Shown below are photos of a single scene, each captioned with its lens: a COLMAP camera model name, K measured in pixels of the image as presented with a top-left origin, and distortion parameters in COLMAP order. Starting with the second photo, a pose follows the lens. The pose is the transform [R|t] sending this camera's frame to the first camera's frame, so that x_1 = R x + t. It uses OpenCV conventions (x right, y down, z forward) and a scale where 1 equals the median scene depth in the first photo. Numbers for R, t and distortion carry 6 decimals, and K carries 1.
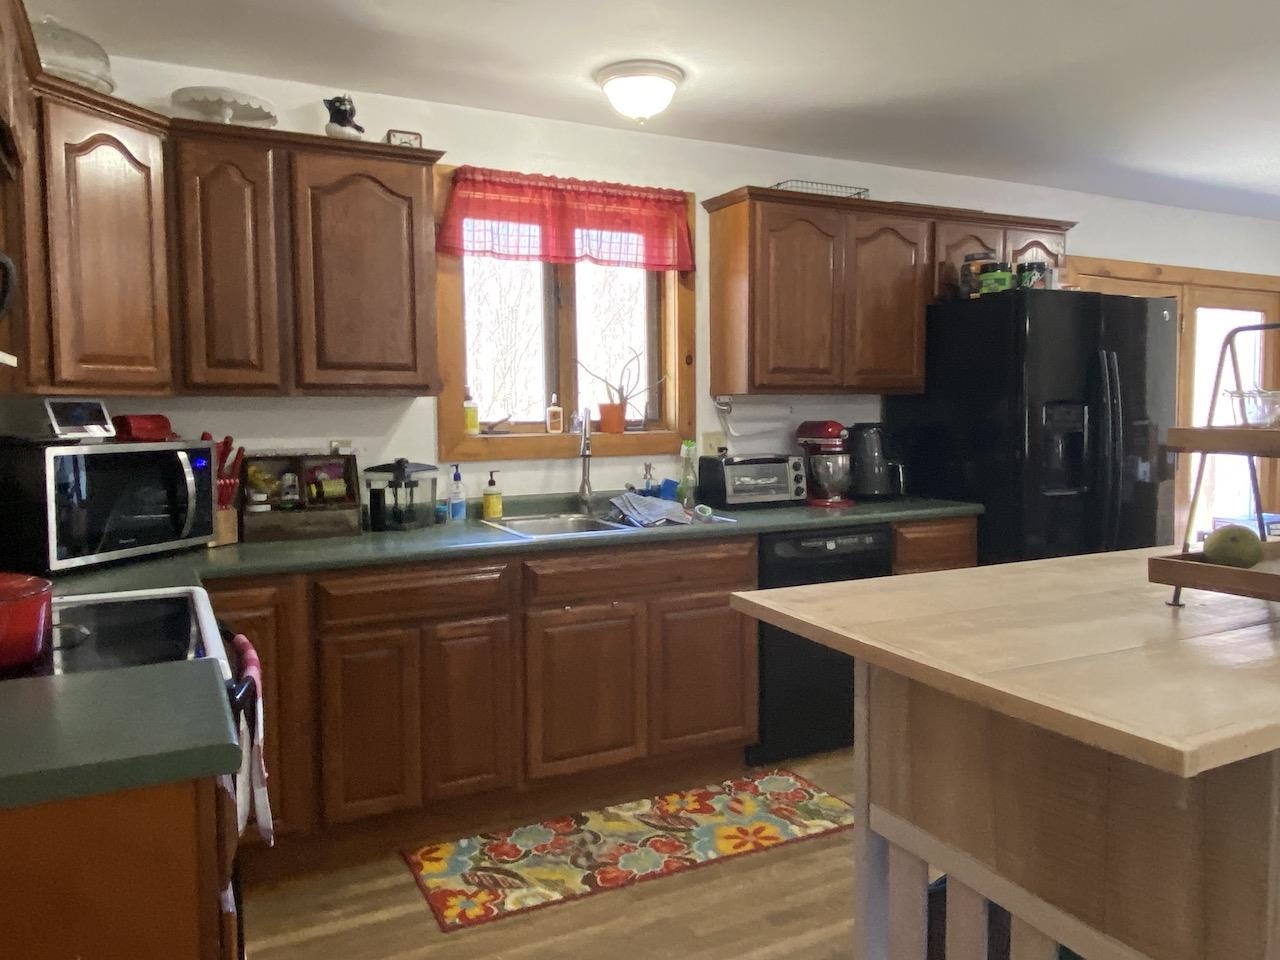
lens RADIAL K [[941.2, 0, 637.9], [0, 941.2, 477.4], [0, 0, 1]] dist [0.010238, -0.009012]
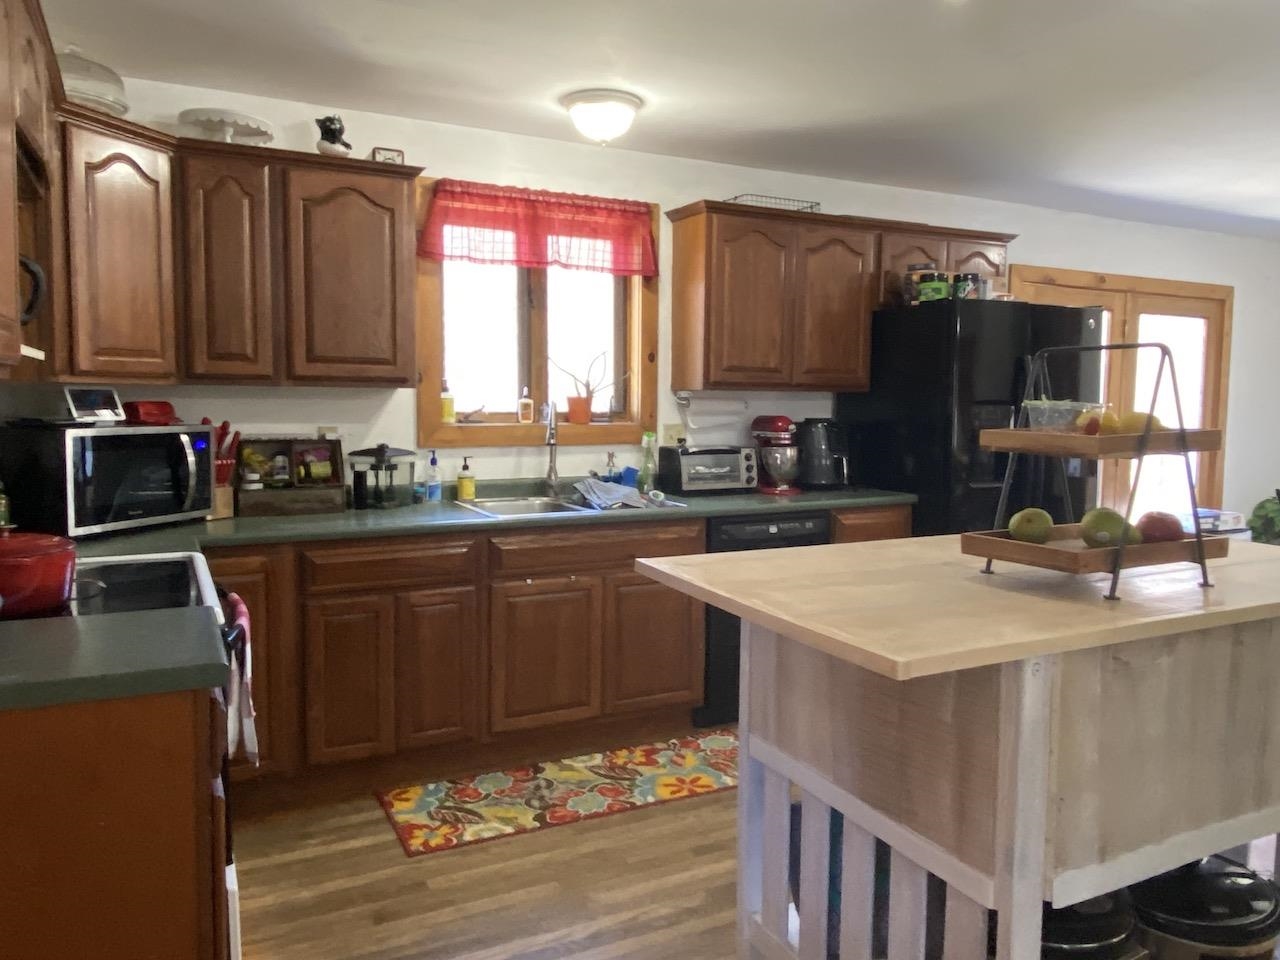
lens RADIAL K [[941.2, 0, 641.4], [0, 941.2, 477.0], [0, 0, 1]] dist [0.010238, -0.009012]
pose [[0.999864, 0.016238, 0.002790, 0.052457], [-0.016267, 0.999808, 0.010963, 0.001779], [-0.002612, -0.011007, 0.999936, -0.112213]]
